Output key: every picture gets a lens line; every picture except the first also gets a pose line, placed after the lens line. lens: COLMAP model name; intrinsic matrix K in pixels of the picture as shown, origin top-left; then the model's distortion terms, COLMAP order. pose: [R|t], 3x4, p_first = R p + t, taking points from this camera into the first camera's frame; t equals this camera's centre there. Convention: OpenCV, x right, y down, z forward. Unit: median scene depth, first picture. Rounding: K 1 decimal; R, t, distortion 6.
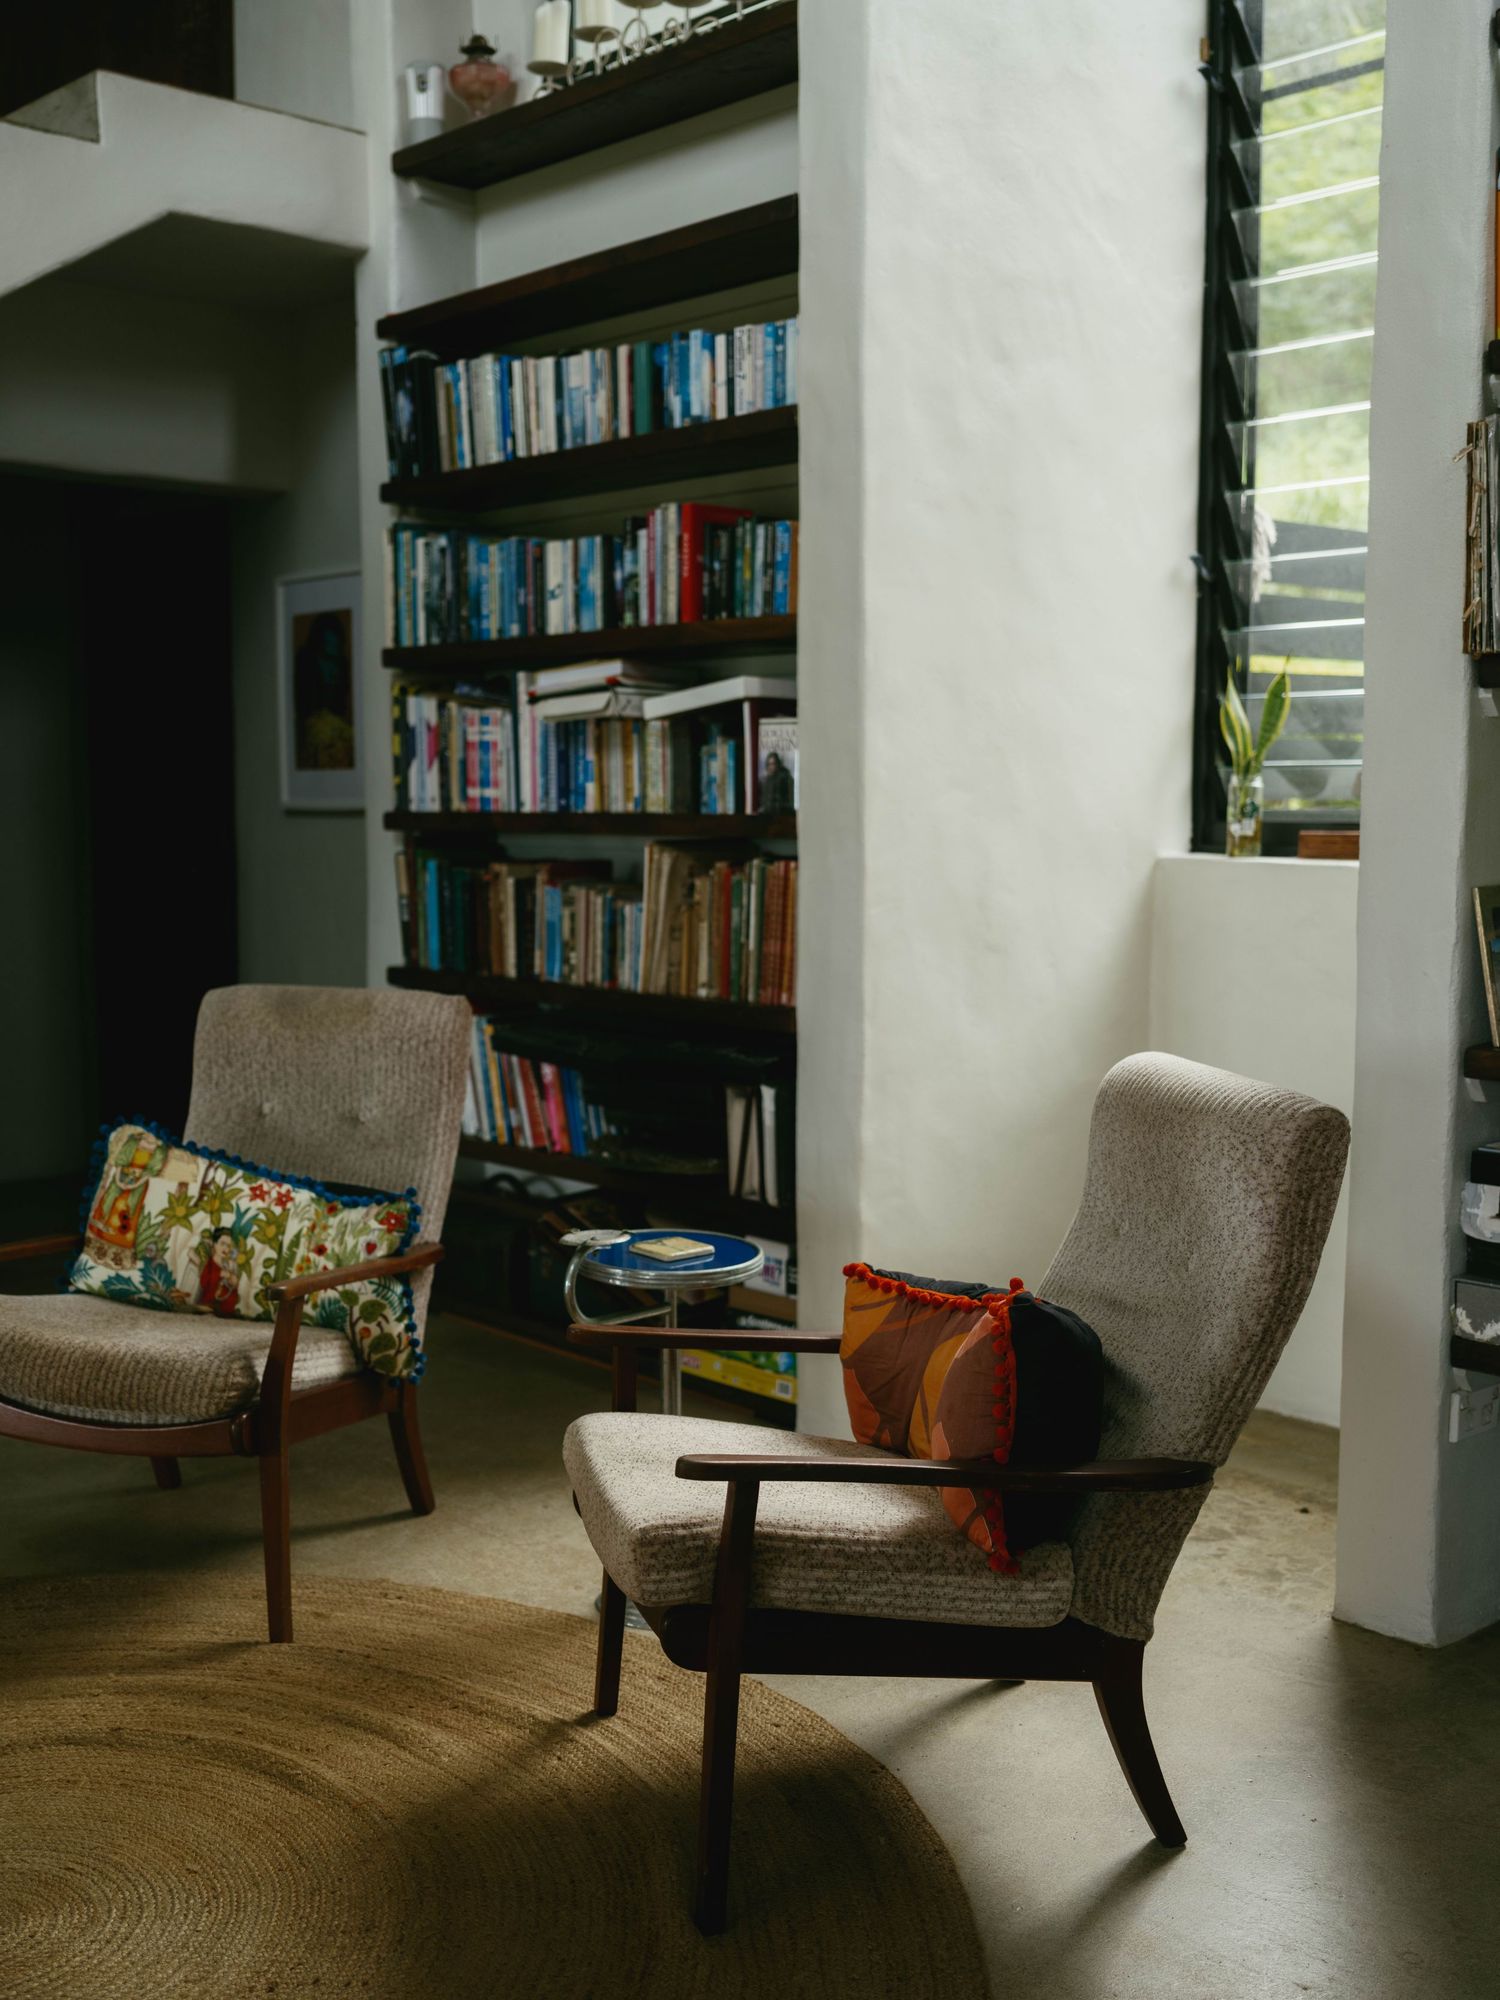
lens RADIAL K [[2187.7, 0, 750.0], [0, 2187.7, 1000.0], [0, 0, 1]] dist [0.005227, -0.009836]
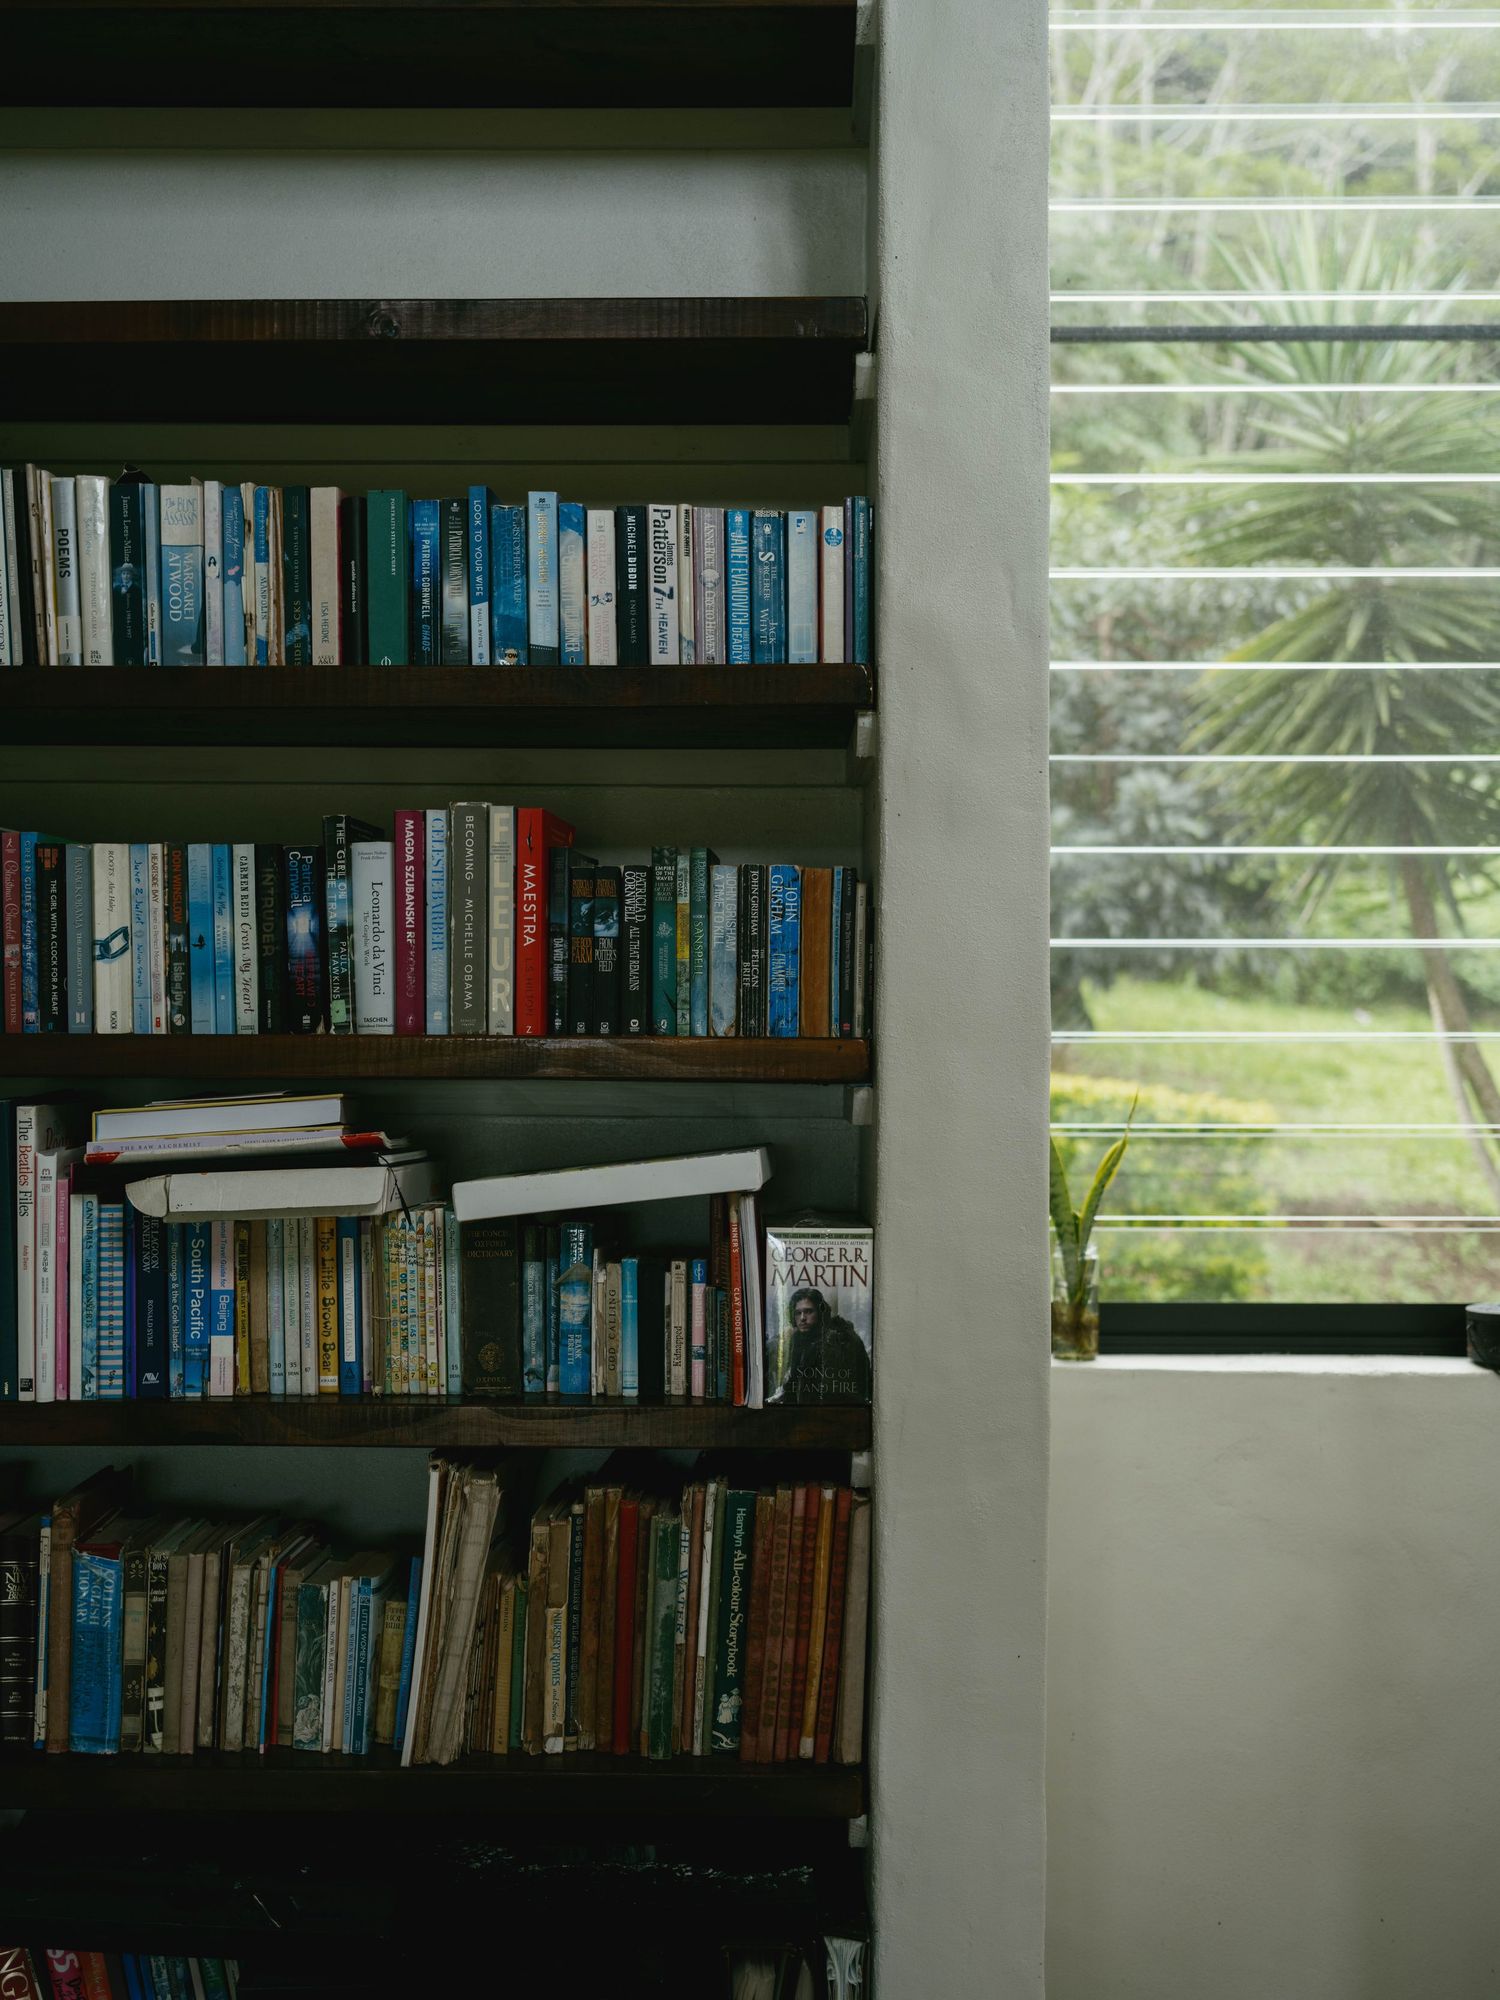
lens RADIAL K [[2057.9, 0, 750.0], [0, 2057.9, 1000.0], [0, 0, 1]] dist [-0.003139, -0.003026]
pose [[0.688914, 0.018232, 0.724614, -0.348174], [0.065833, 0.993978, -0.087599, -0.134128], [-0.721847, 0.108051, 0.683565, 0.628041]]
